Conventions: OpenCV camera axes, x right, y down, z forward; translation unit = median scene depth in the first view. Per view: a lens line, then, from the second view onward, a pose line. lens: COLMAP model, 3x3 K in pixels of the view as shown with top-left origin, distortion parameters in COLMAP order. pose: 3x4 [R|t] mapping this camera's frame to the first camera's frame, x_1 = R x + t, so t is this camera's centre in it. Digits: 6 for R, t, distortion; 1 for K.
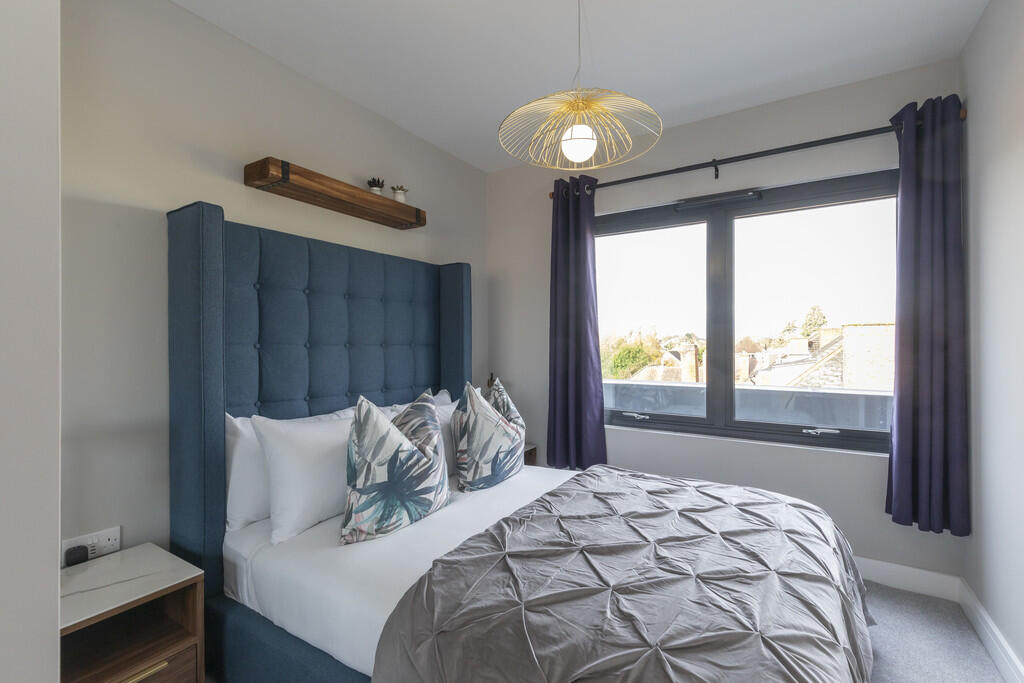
lens RADIAL K [[445.3, 0, 512.0], [0, 445.3, 341.5], [0, 0, 1]] dist [0.001162, 0.000139]
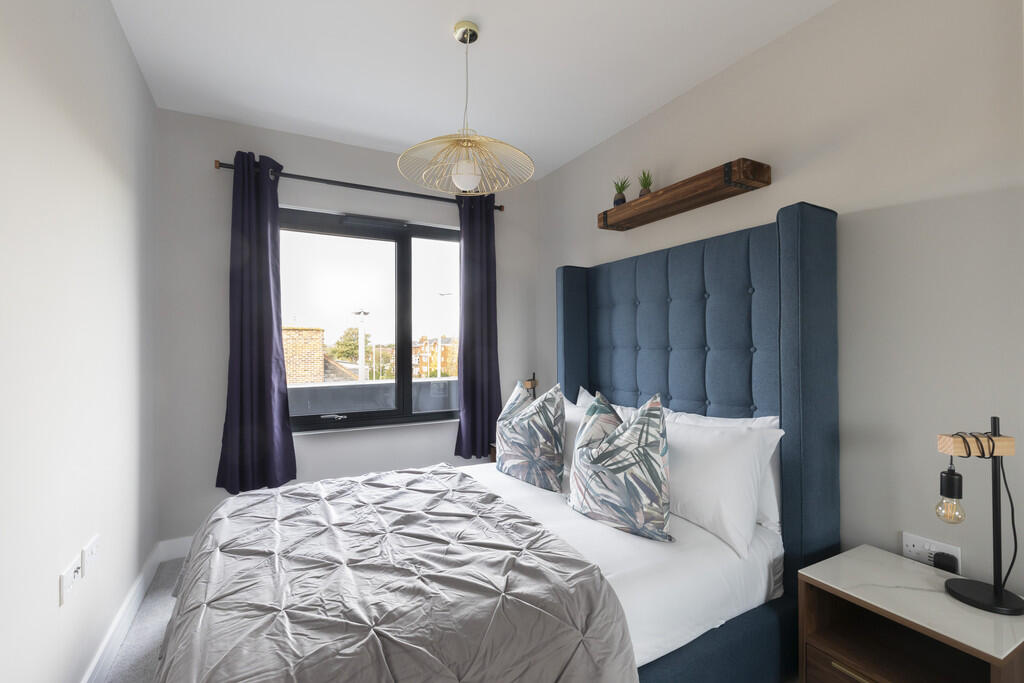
lens RADIAL K [[445.3, 0, 512.0], [0, 445.3, 341.5], [0, 0, 1]] dist [0.001162, 0.000139]
pose [[0.447663, 0.004365, 0.894192, -0.418136], [0.005802, 0.999953, -0.007786, 0.005435], [-0.894184, 0.008674, 0.447616, 0.172511]]
